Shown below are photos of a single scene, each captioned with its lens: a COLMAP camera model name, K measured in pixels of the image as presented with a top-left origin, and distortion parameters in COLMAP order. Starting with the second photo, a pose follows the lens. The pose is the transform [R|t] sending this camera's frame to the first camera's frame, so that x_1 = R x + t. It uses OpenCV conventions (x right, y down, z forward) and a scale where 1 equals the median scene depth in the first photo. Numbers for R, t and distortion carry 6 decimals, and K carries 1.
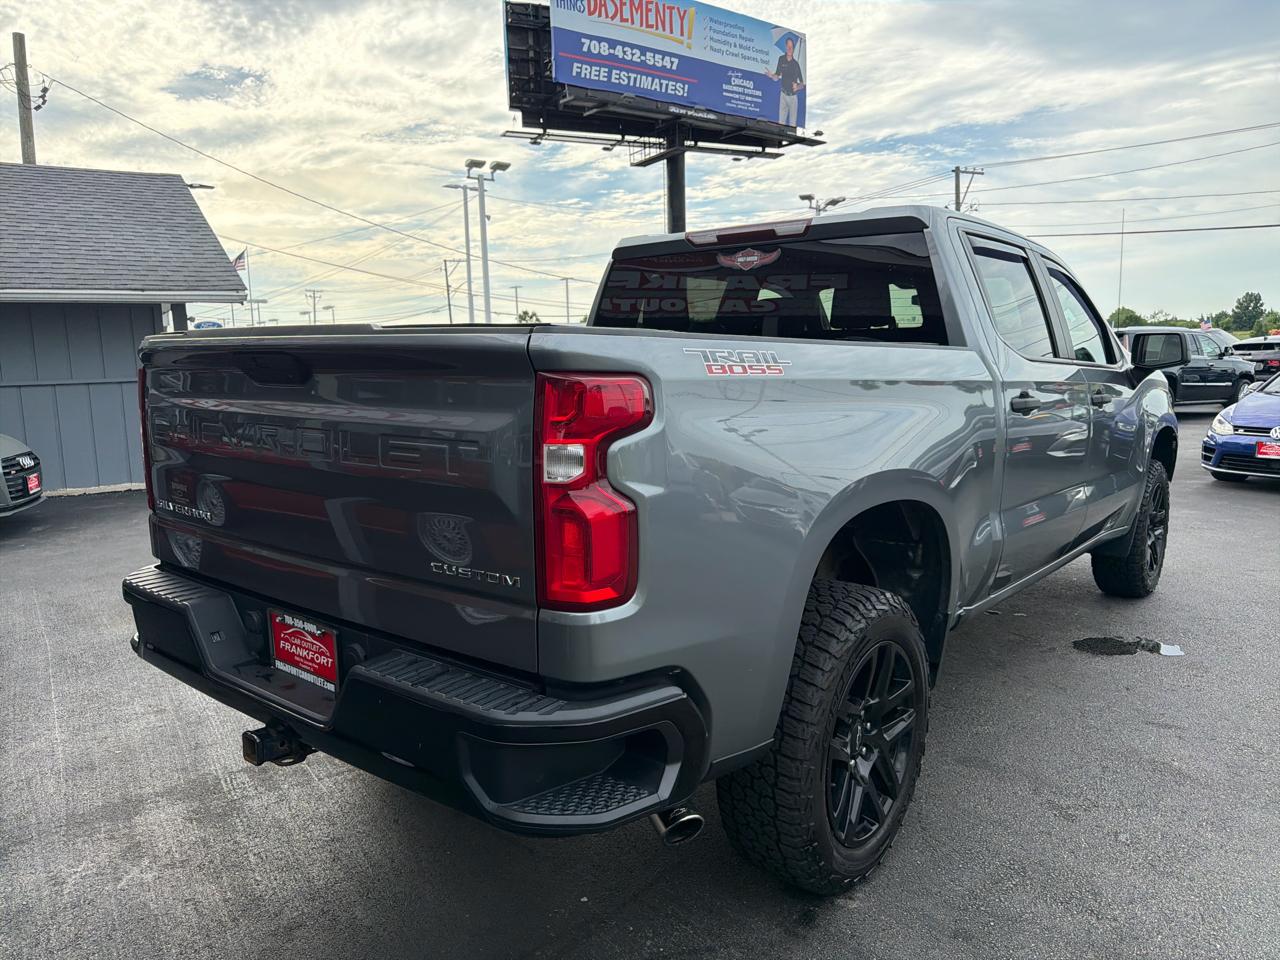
lens RADIAL K [[922.7, 0, 662.4], [0, 922.7, 482.1], [0, 0, 1]] dist [-0.002921, -0.000201]
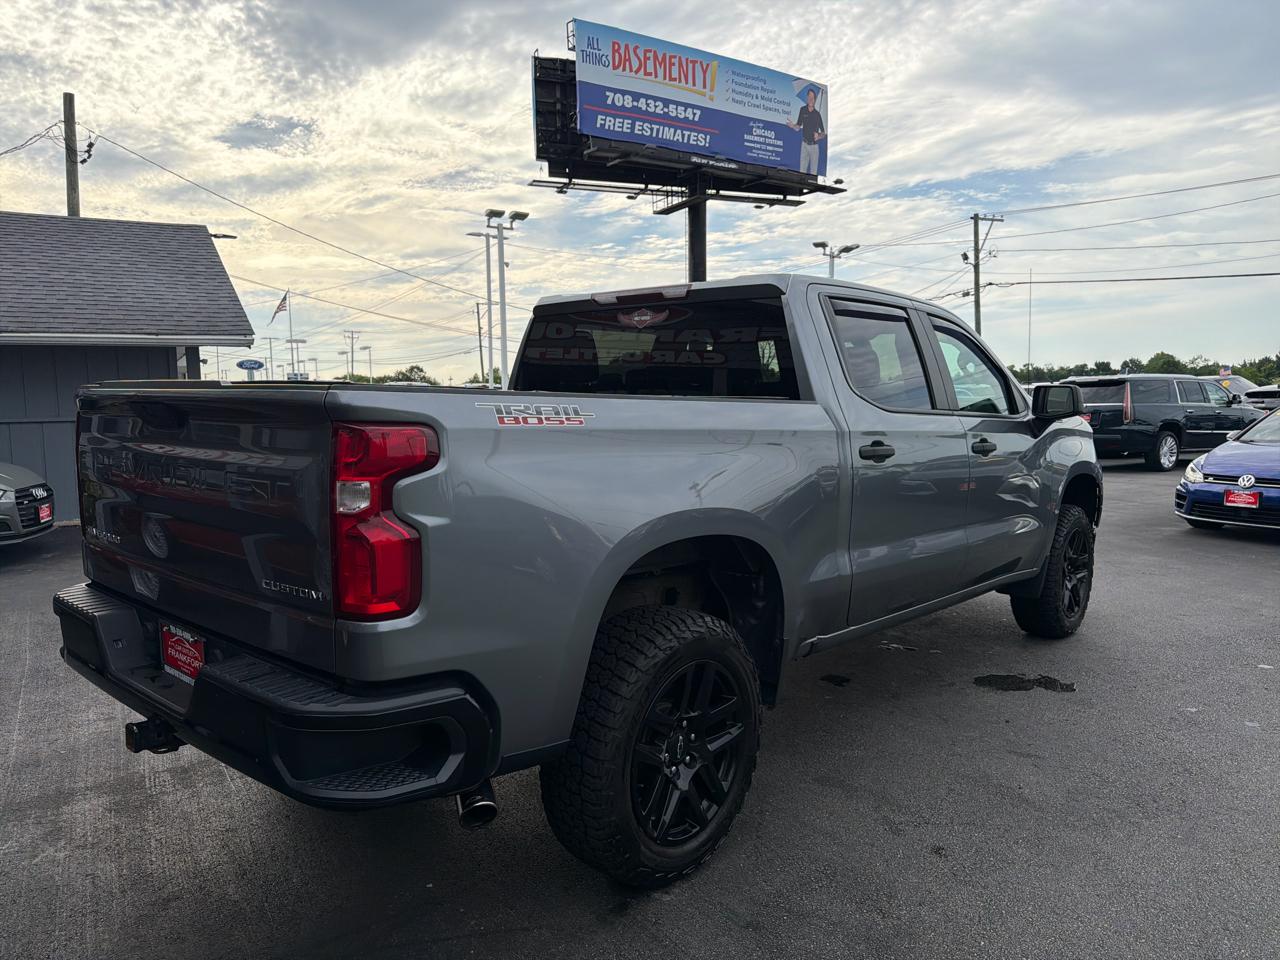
lens RADIAL K [[909.4, 0, 639.4], [0, 909.4, 485.2], [0, 0, 1]] dist [0.020290, -0.025748]
pose [[0.998864, 0.013449, -0.045709, 0.104817], [-0.015282, 0.999083, -0.040007, 0.001895], [0.045129, 0.040660, 0.998153, -0.059833]]
